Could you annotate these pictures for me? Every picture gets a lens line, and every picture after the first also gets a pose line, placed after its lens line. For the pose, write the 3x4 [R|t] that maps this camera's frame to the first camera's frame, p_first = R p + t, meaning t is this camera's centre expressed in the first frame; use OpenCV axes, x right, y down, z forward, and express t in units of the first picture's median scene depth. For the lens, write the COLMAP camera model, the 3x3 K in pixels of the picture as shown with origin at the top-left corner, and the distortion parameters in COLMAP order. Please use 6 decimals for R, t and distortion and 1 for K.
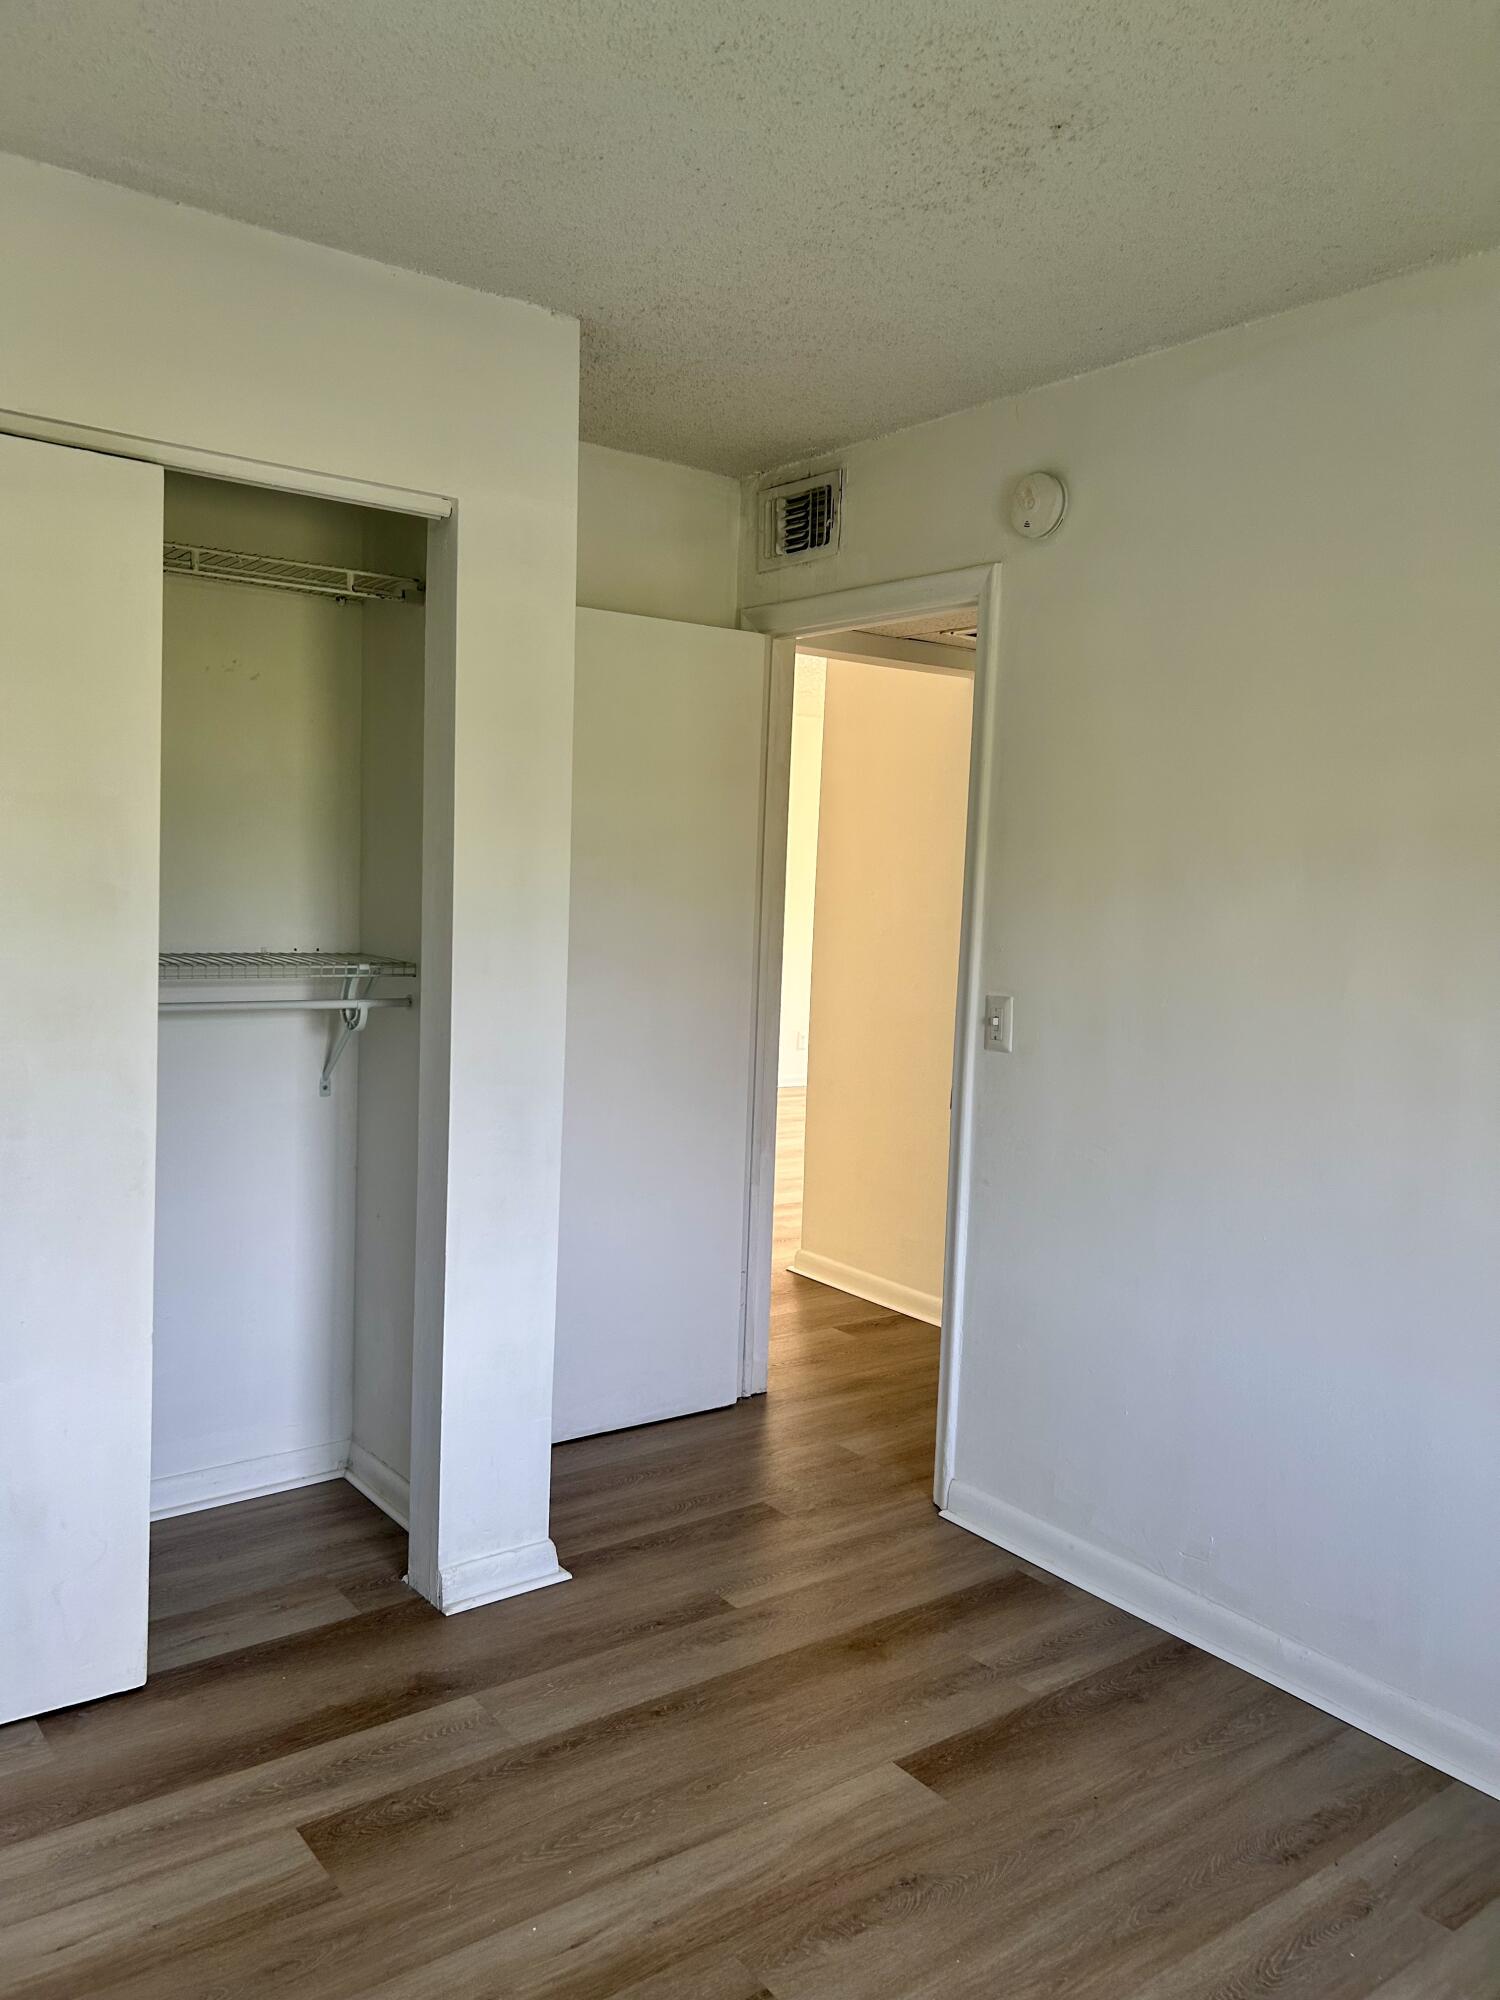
lens RADIAL K [[1509.8, 0, 732.5], [0, 1509.8, 1000.7], [0, 0, 1]] dist [0.010302, -0.011880]
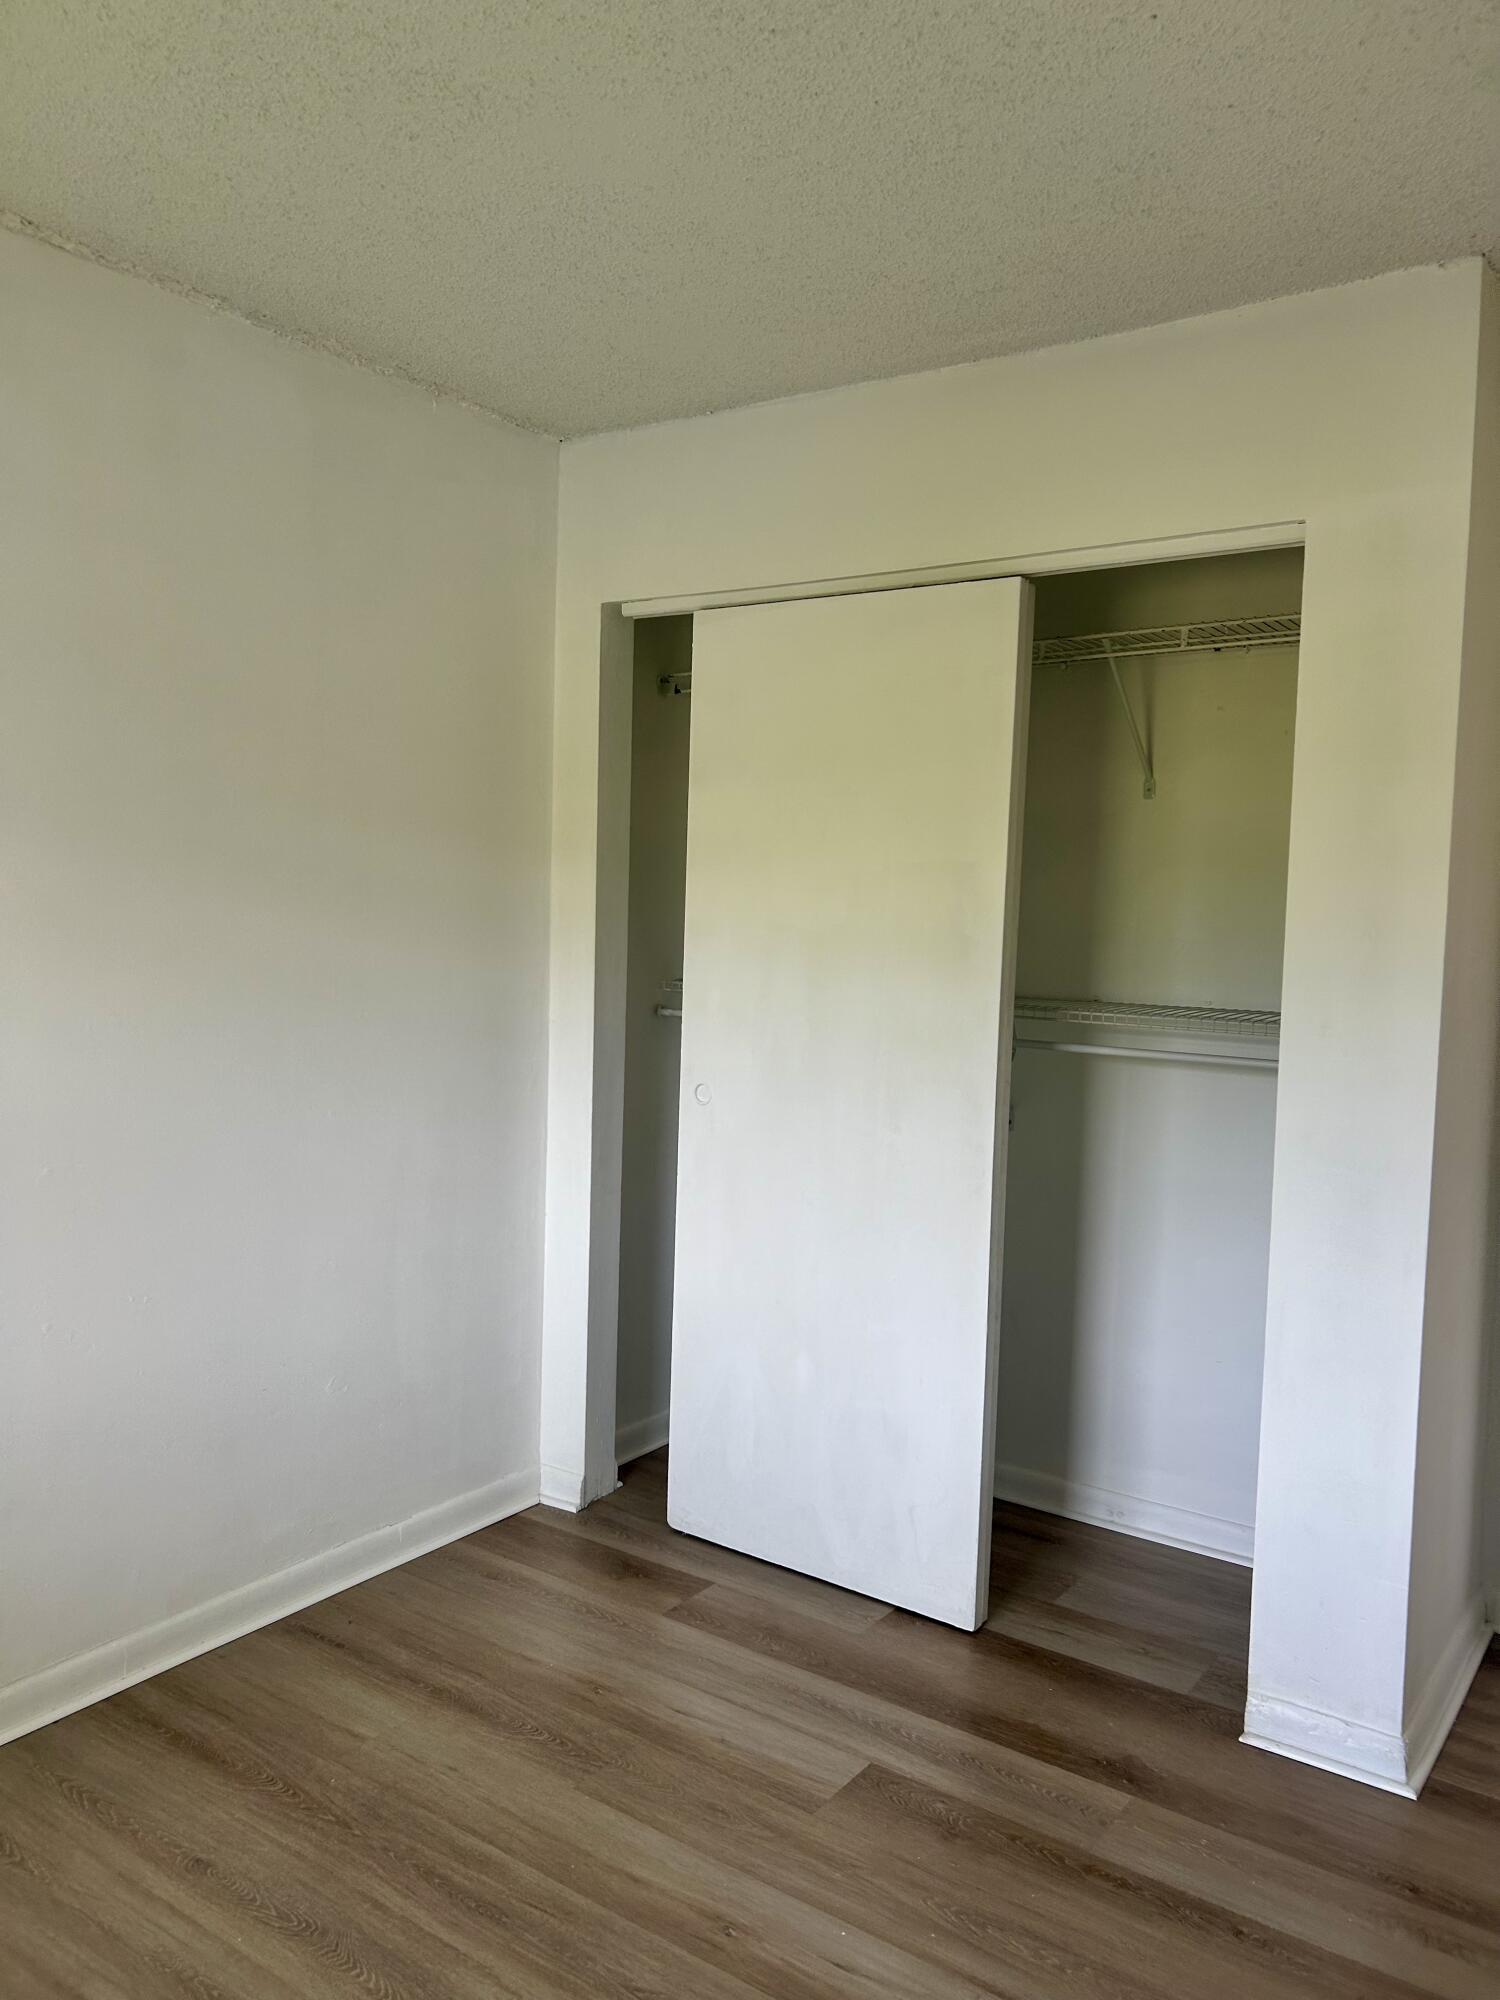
lens RADIAL K [[1509.8, 0, 732.5], [0, 1509.8, 1000.7], [0, 0, 1]] dist [0.010302, -0.011880]
pose [[0.295619, 0.036688, -0.954601, 0.663407], [-0.093182, 0.995605, 0.009408, -0.019513], [0.950750, 0.086170, 0.297739, 0.462508]]
